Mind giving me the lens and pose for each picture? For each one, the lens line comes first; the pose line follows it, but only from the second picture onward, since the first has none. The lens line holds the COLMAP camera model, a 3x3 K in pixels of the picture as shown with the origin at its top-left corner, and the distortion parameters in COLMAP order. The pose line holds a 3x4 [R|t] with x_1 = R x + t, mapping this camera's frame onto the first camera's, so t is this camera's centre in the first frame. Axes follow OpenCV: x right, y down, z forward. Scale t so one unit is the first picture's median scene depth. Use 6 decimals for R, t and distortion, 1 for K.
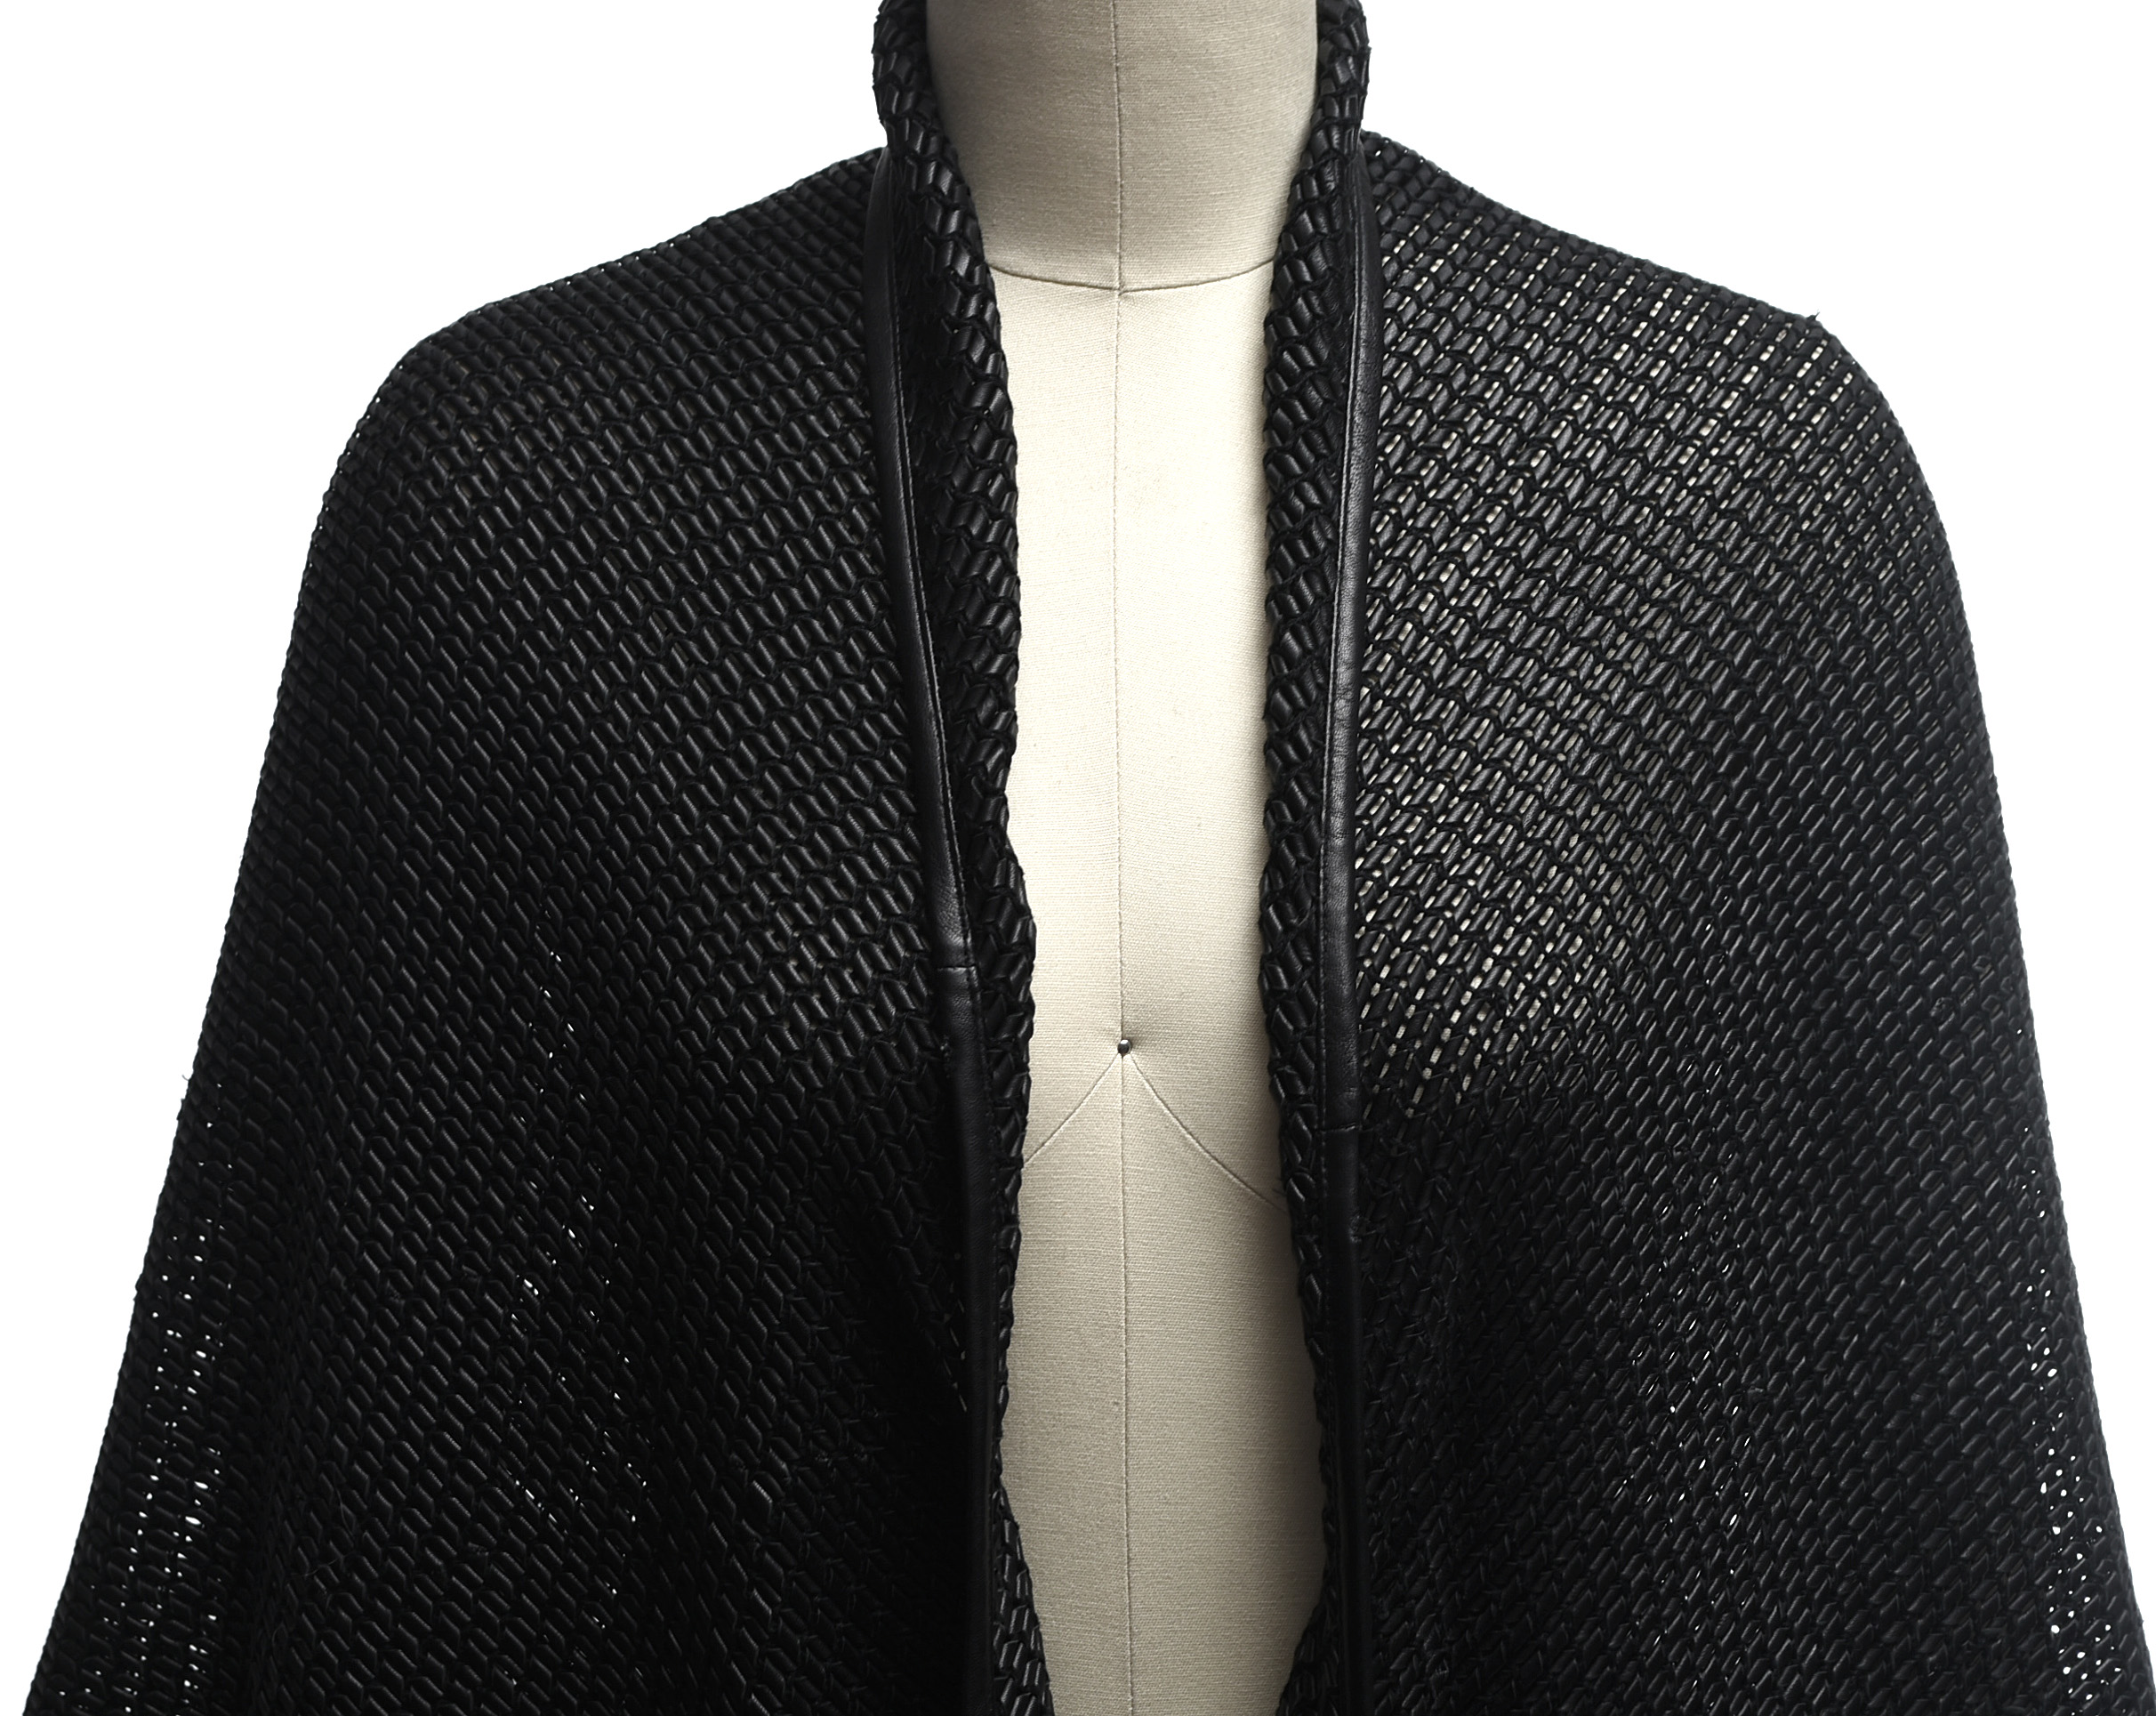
lens RADIAL K [[5992.5, 0, 1078.0], [0, 5992.5, 858.0], [0, 0, 1]] dist [-0.060873, -0.487959]
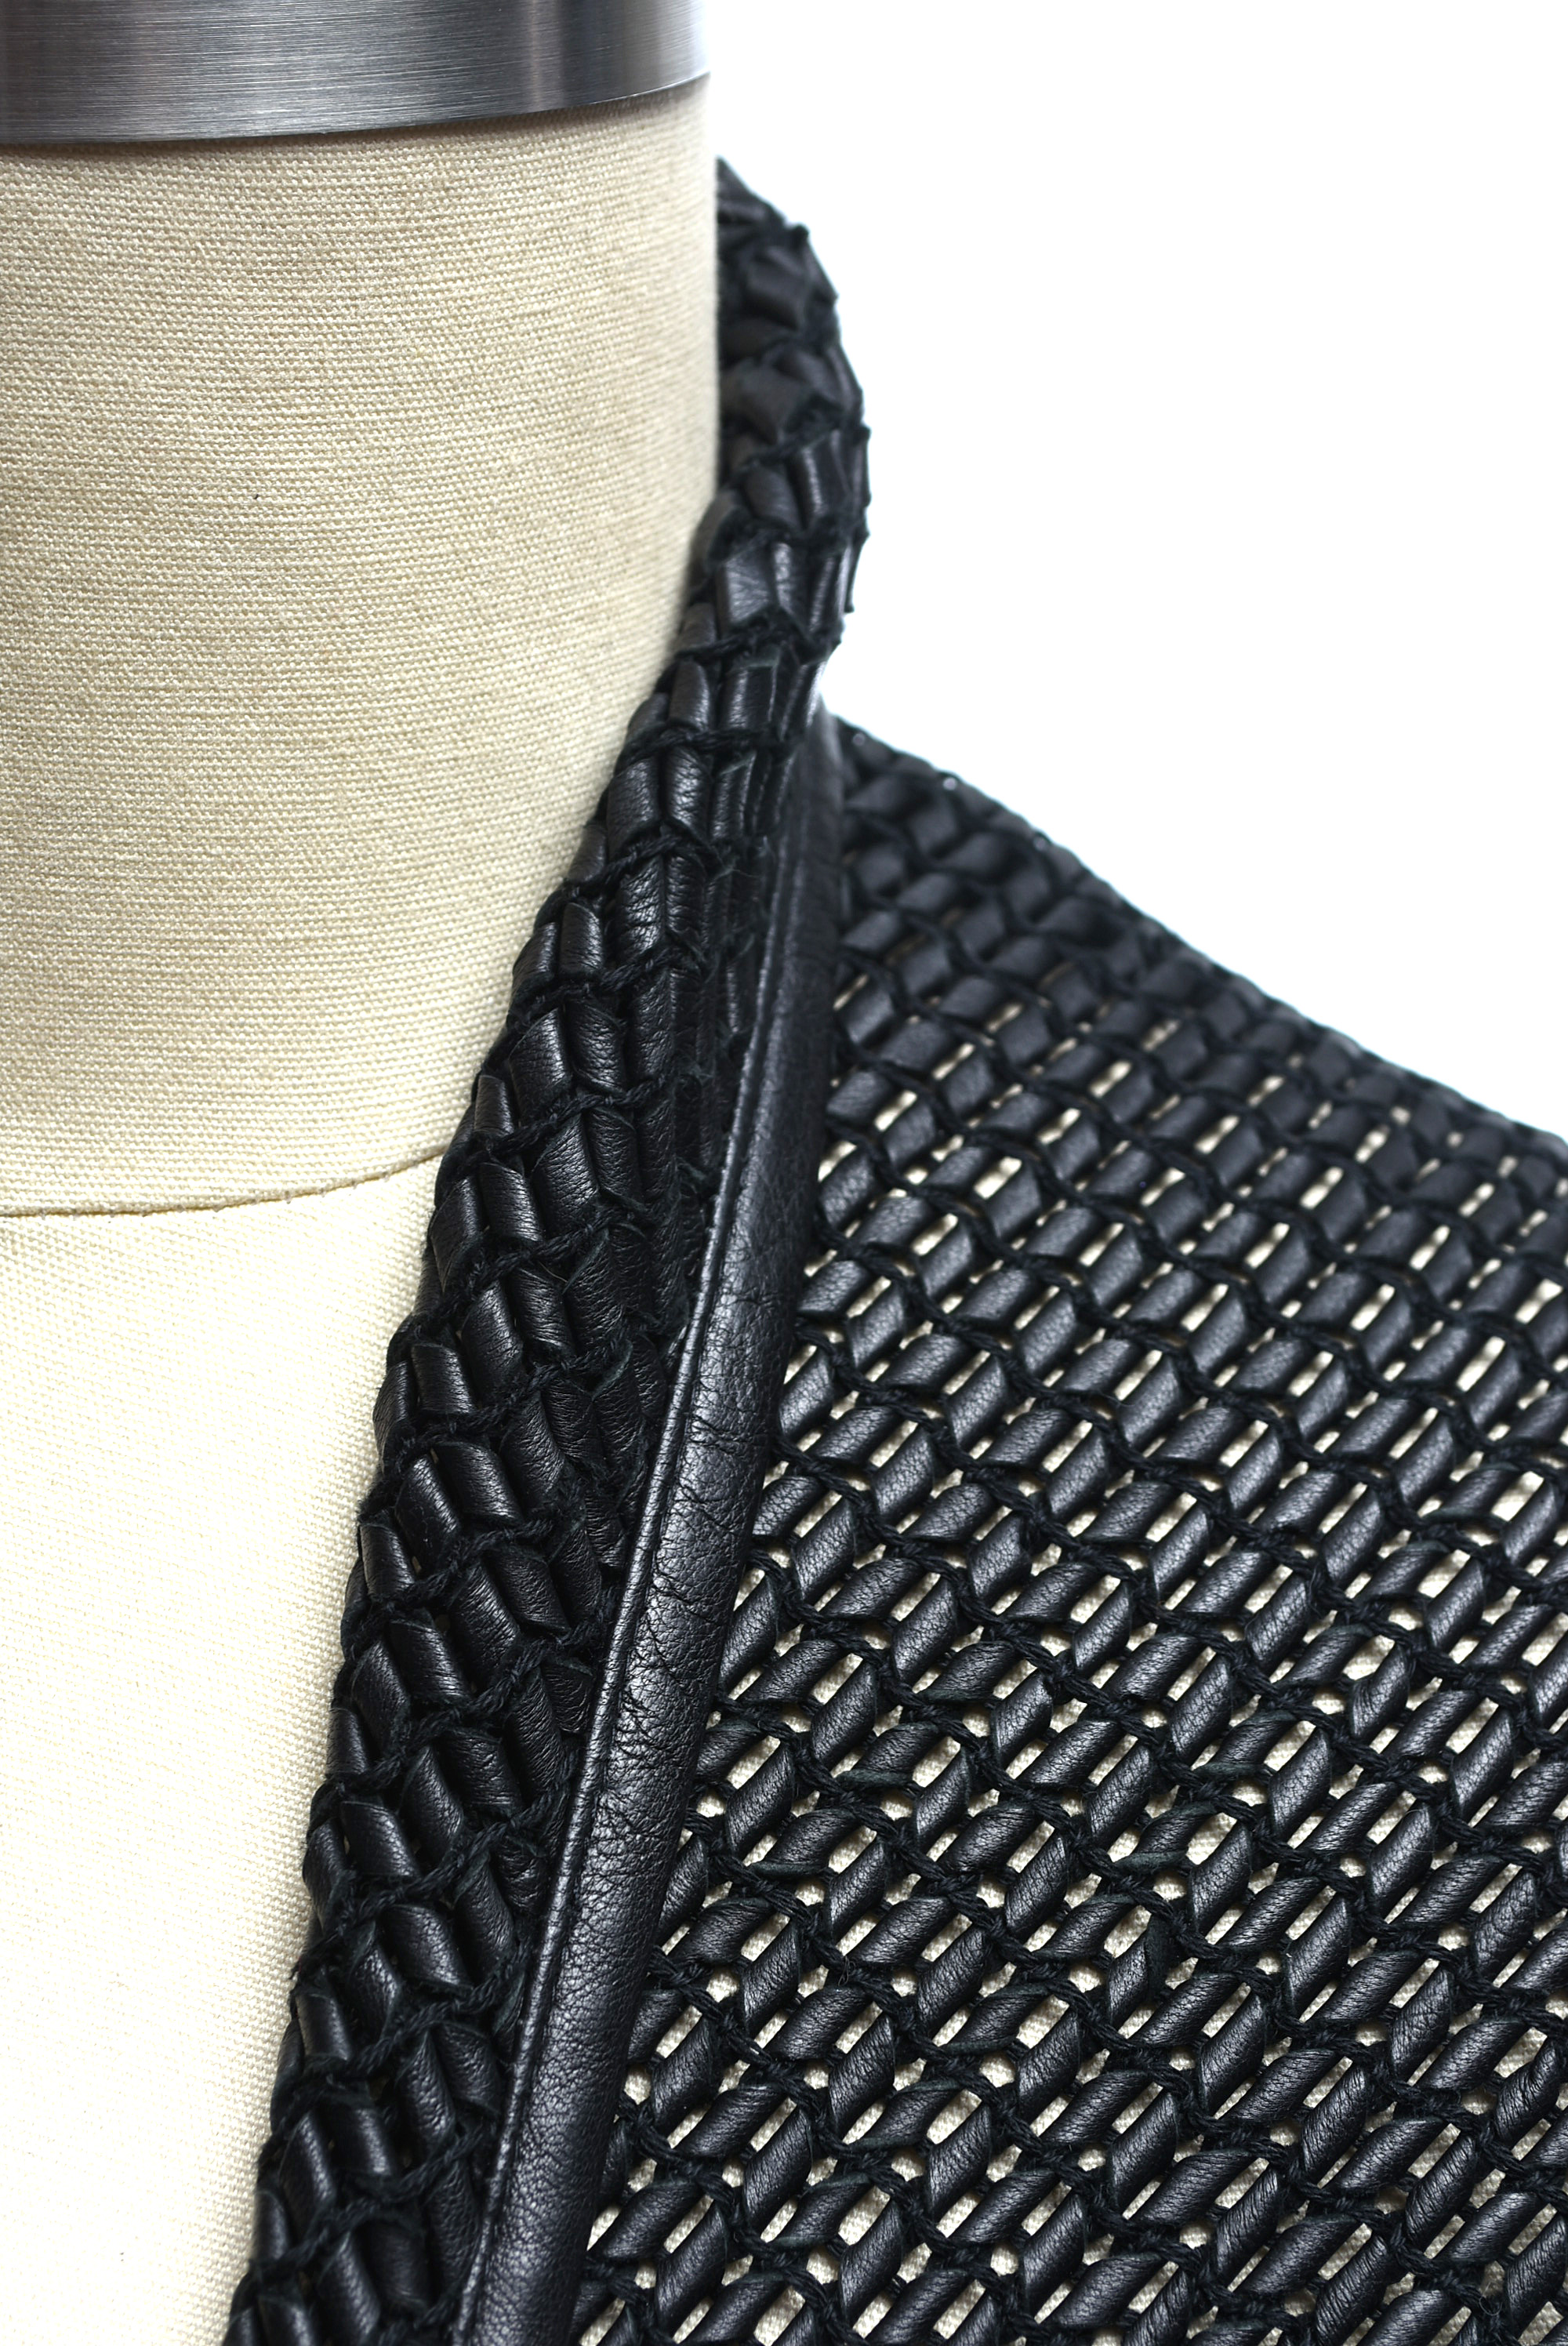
lens RADIAL K [[5210.0, 0, 784.0], [0, 5210.0, 1173.0], [0, 0, 1]] dist [-0.014700, -0.009001]
pose [[0.989893, 0.082982, -0.115003, 0.083002], [-0.082652, 0.996549, 0.007648, -0.102049], [0.115240, 0.001934, 0.993336, 0.717771]]
